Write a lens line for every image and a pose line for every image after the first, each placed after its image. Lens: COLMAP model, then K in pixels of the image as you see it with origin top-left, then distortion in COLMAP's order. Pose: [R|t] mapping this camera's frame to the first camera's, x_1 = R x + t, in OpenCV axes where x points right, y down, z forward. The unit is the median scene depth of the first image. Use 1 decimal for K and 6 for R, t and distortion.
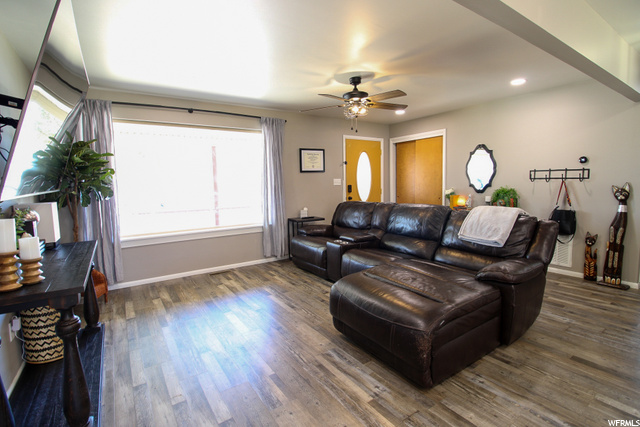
lens RADIAL K [[297.8, 0, 325.2], [0, 297.8, 212.1], [0, 0, 1]] dist [-0.014627, -0.004647]
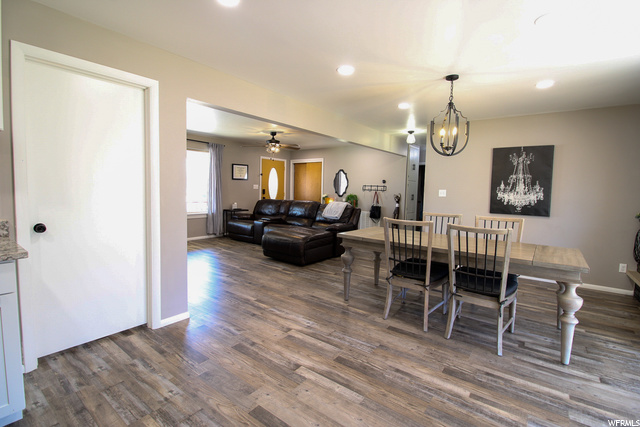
lens RADIAL K [[297.8, 0, 321.1], [0, 297.8, 212.3], [0, 0, 1]] dist [-0.014627, -0.004647]
pose [[0.948764, 0.019875, 0.315361, -0.153894], [-0.013479, 0.999657, -0.022448, 0.074598], [-0.315699, 0.017047, 0.948706, -0.693412]]
